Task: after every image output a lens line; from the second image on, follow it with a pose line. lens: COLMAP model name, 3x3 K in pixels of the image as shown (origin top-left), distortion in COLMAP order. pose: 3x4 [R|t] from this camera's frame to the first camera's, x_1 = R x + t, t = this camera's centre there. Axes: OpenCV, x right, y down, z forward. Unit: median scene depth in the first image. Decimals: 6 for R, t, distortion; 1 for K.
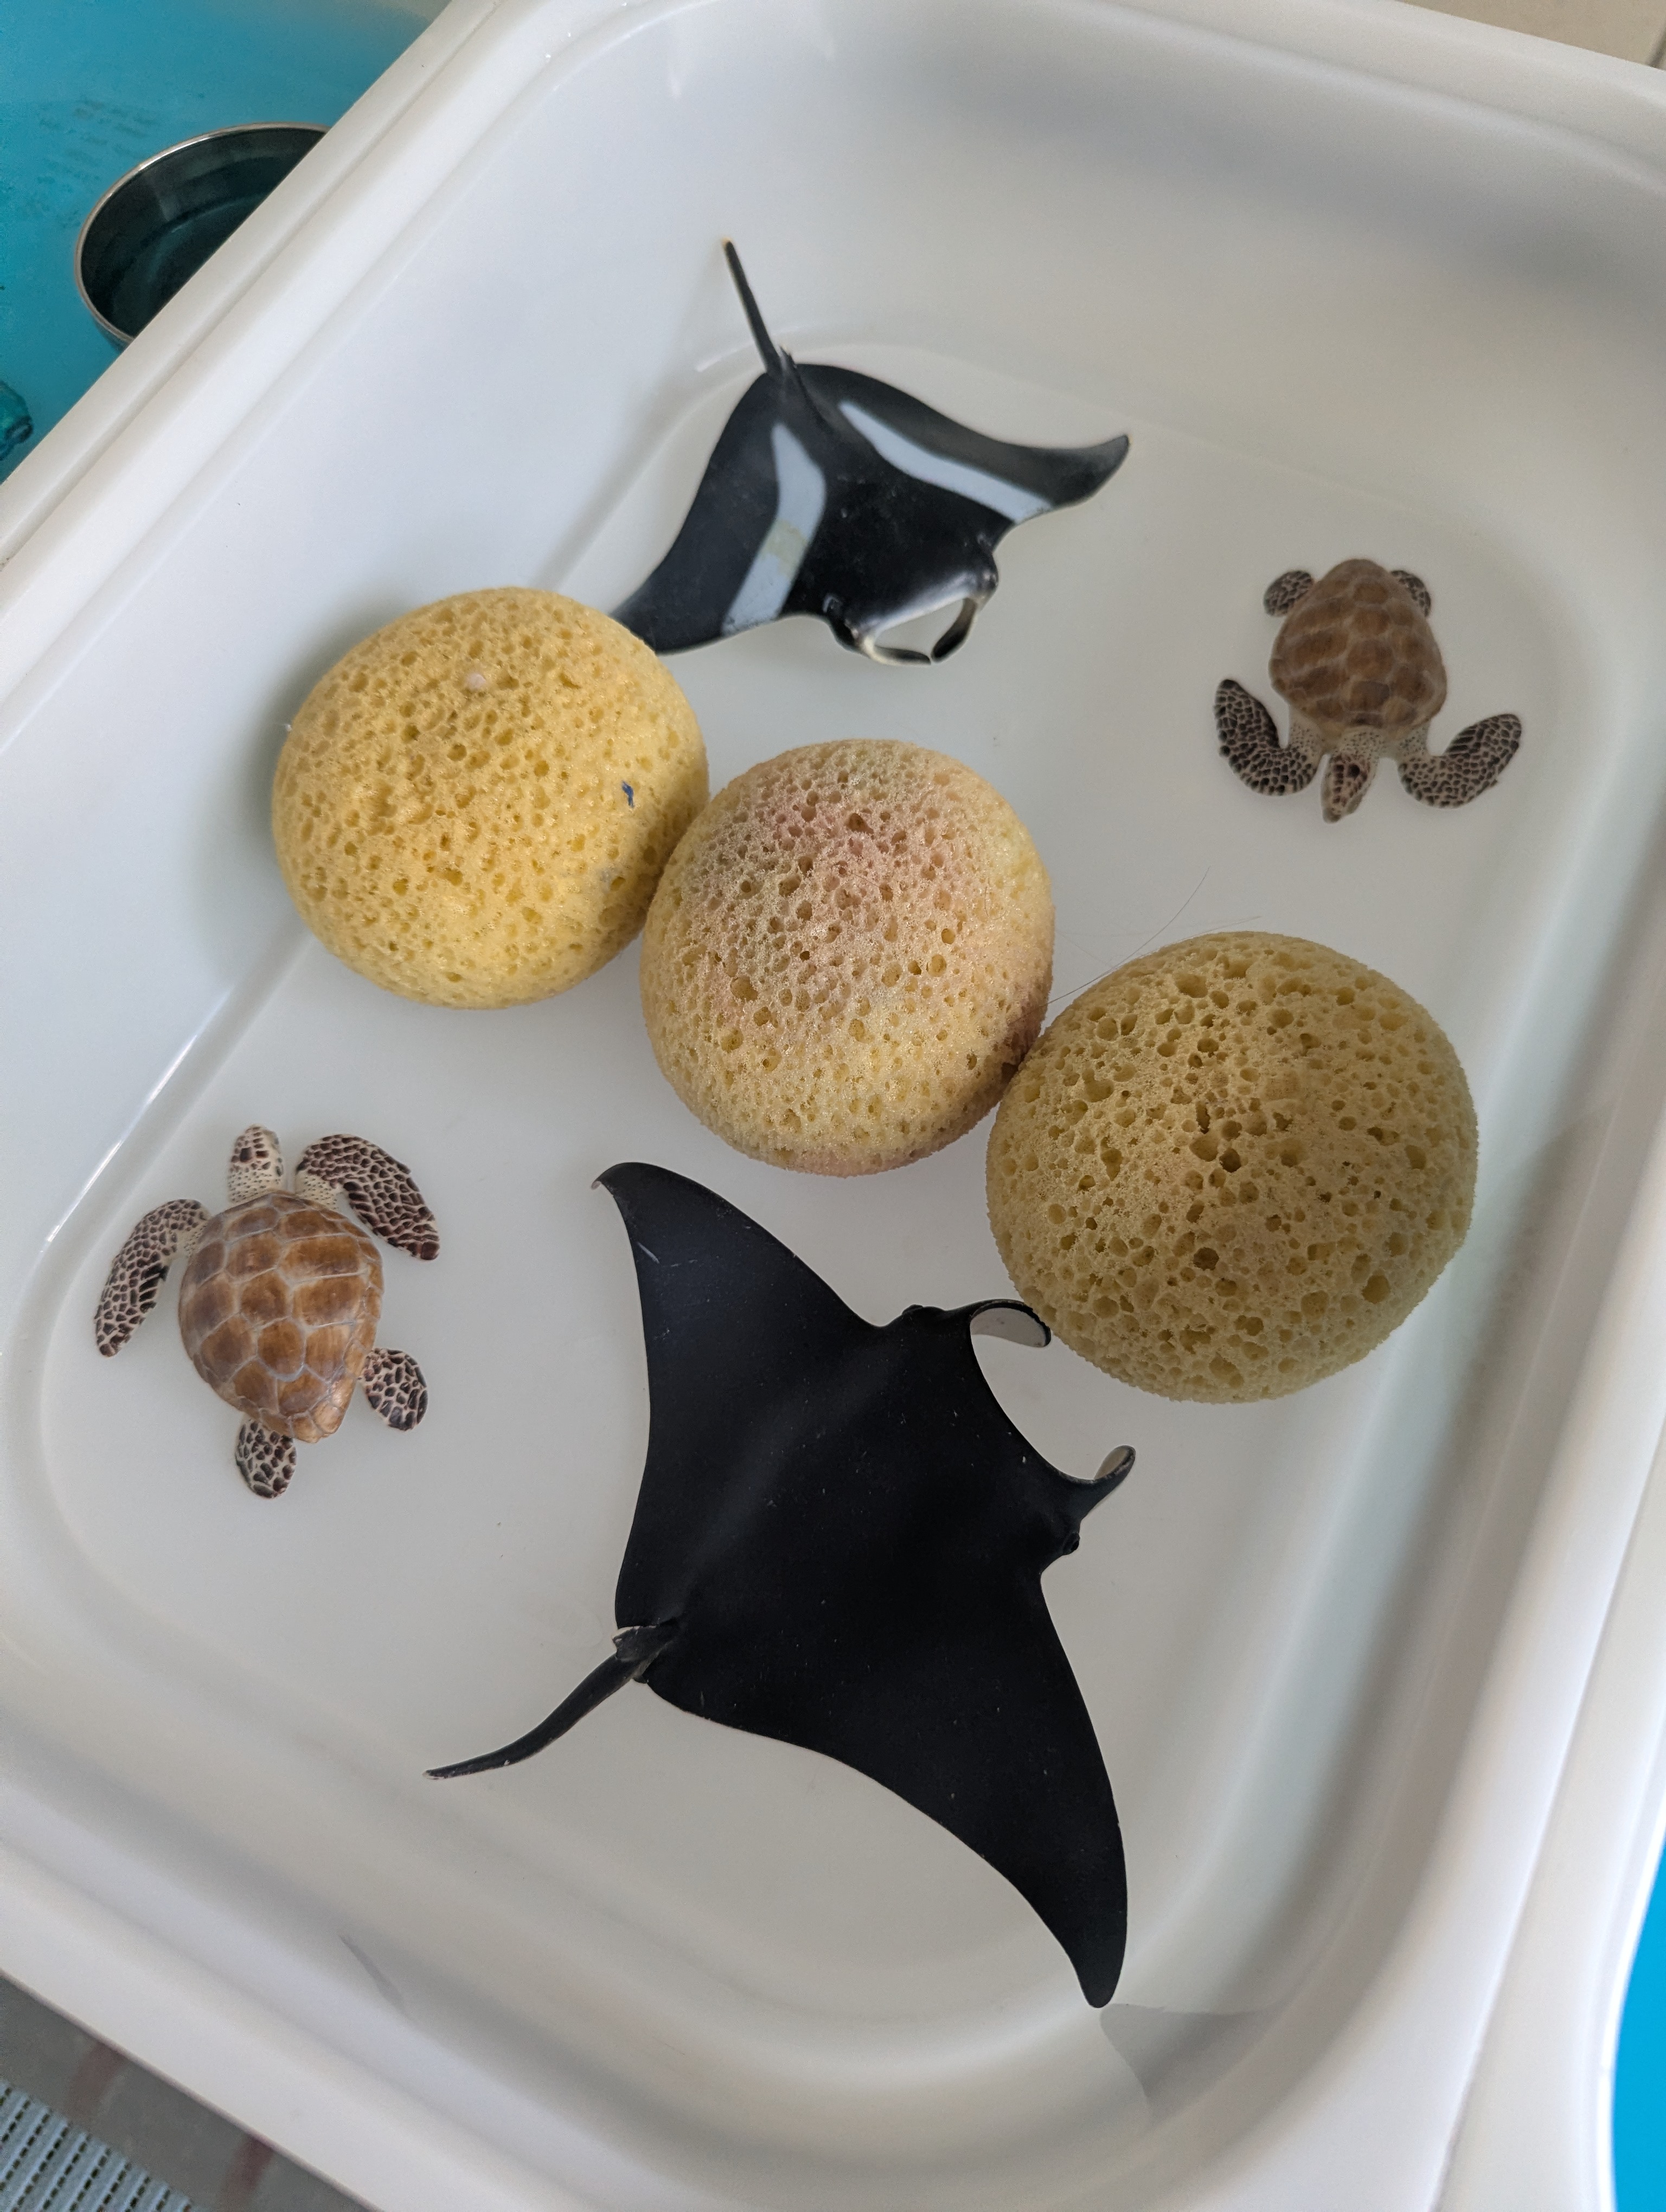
lens RADIAL K [[1698.2, 0, 833.0], [0, 1698.2, 1106.0], [0, 0, 1]] dist [-0.011761, -0.005527]
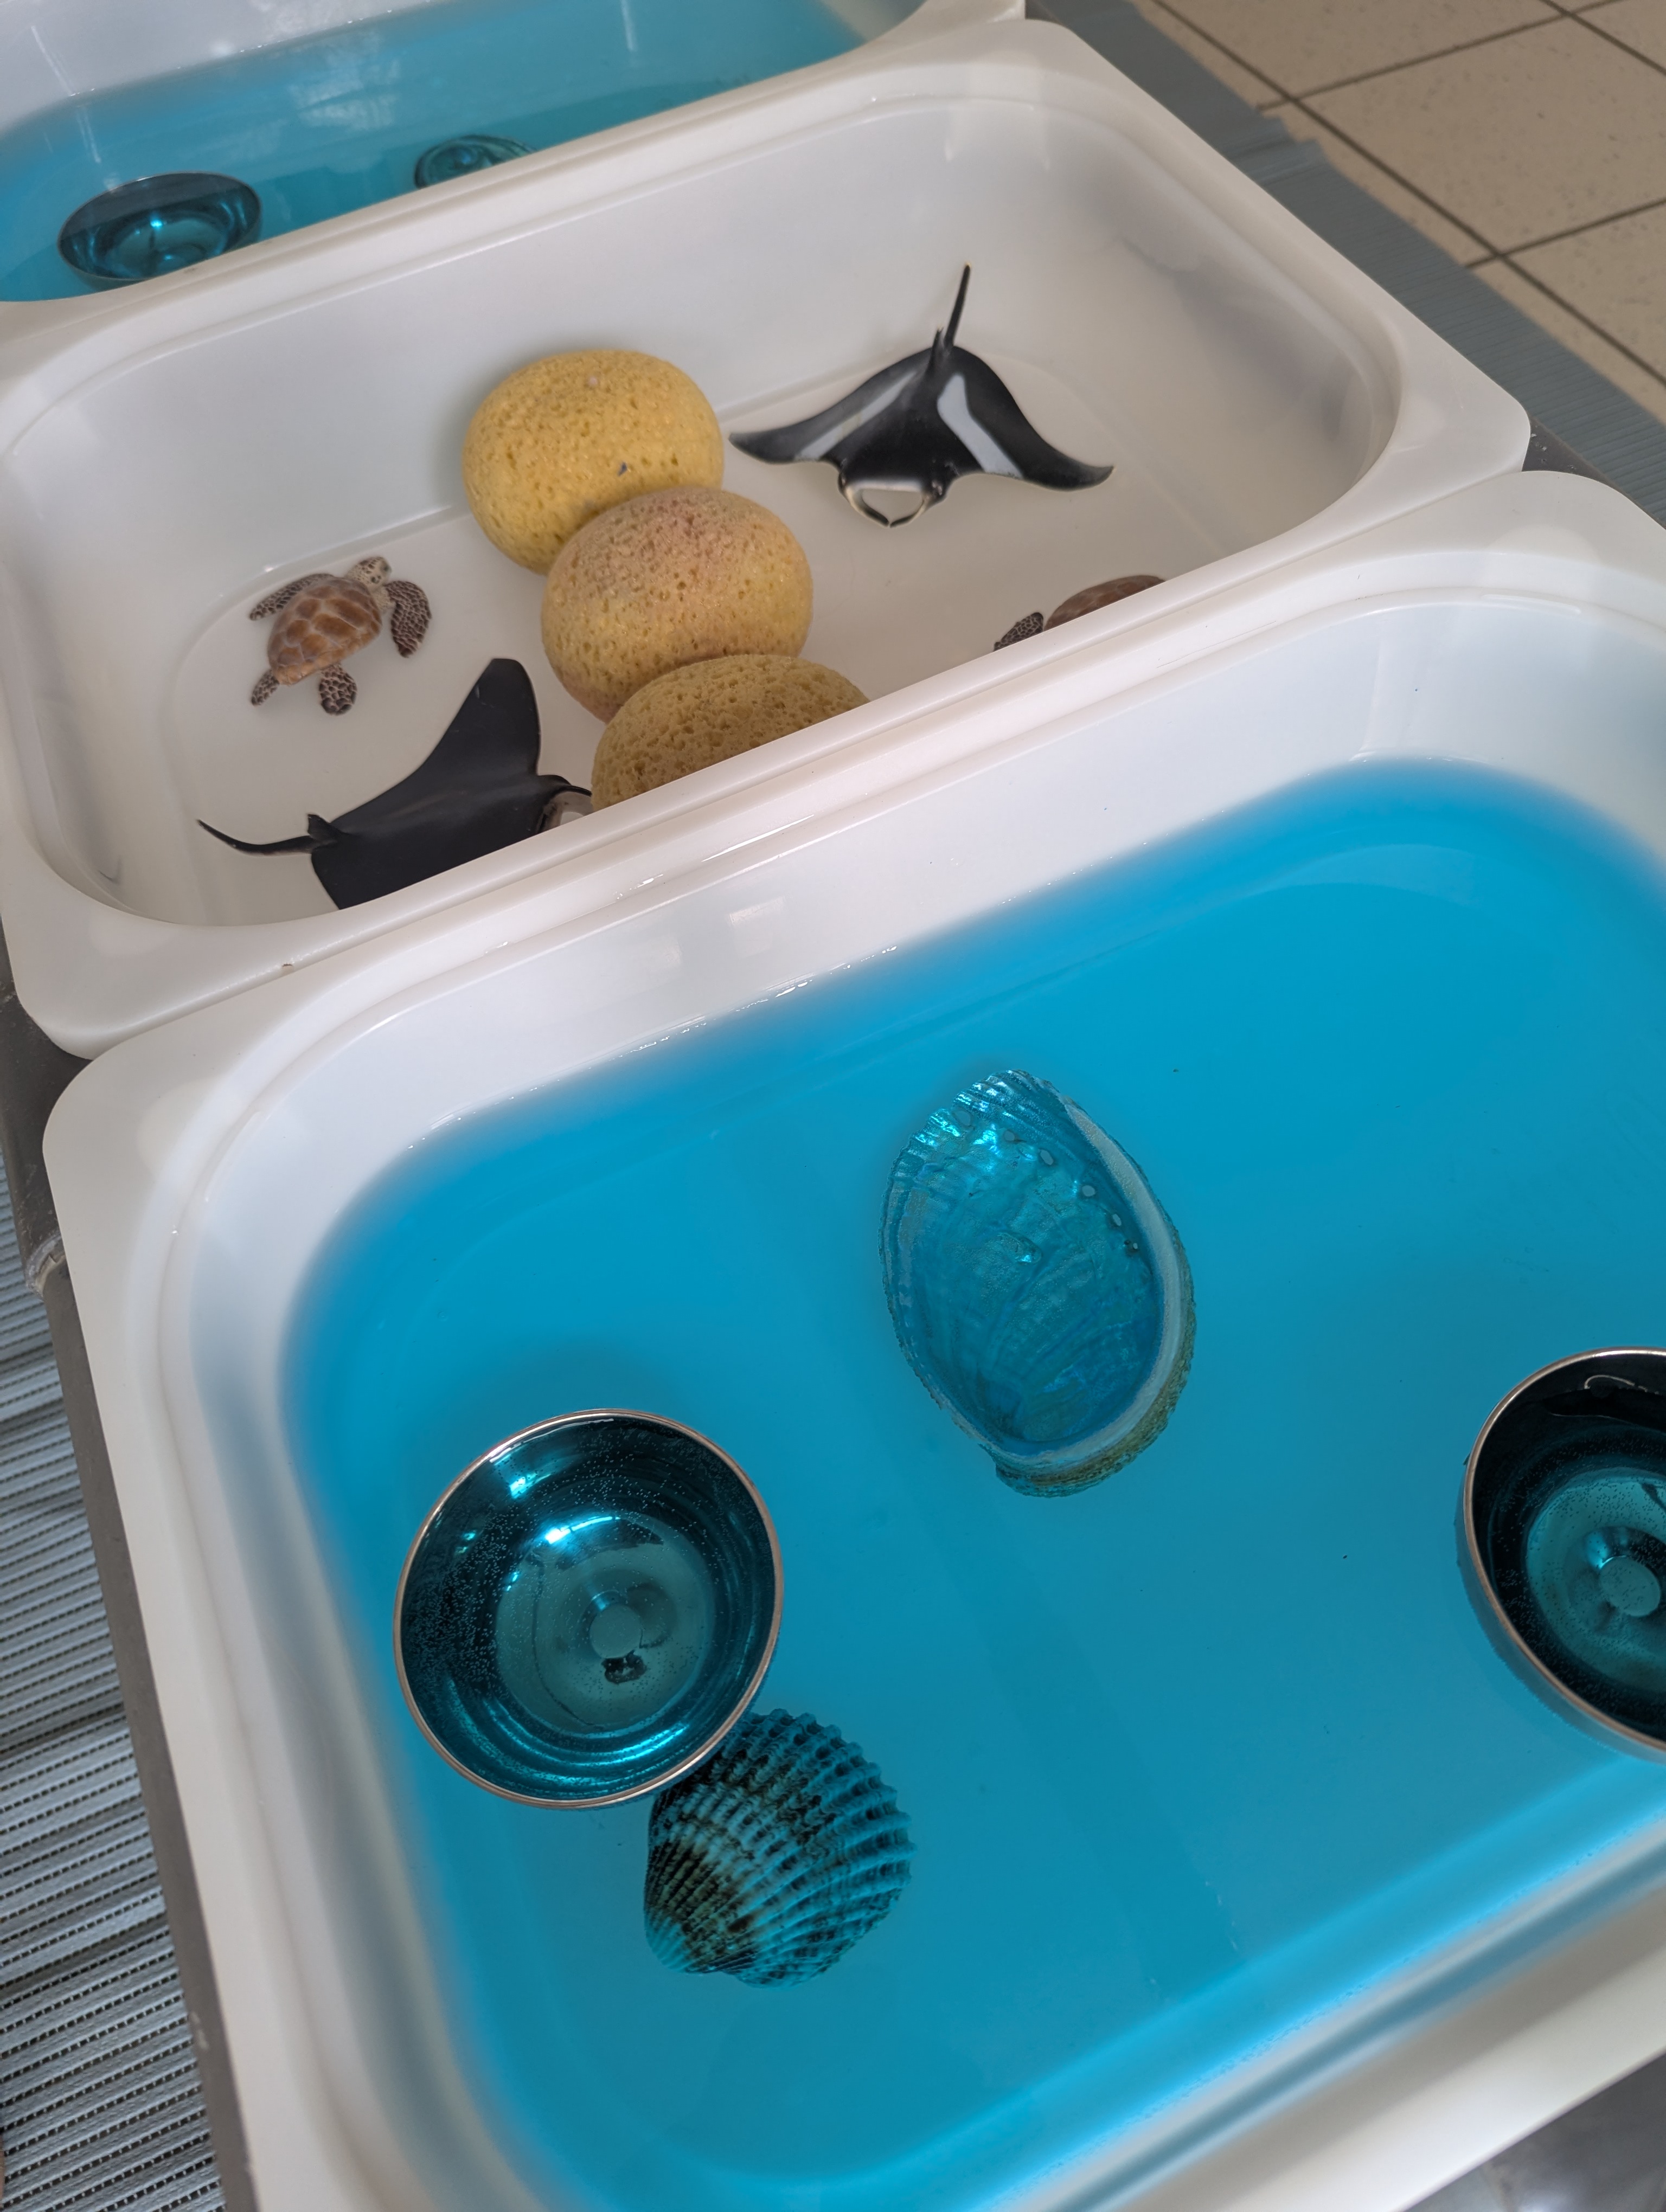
lens RADIAL K [[1698.2, 0, 833.0], [0, 1698.2, 1106.0], [0, 0, 1]] dist [-0.011761, -0.005527]
pose [[0.764112, 0.513777, -0.390084, 1.060725], [-0.549986, 0.834877, 0.022275, 0.202352], [0.337117, 0.197520, 0.920510, -0.386689]]
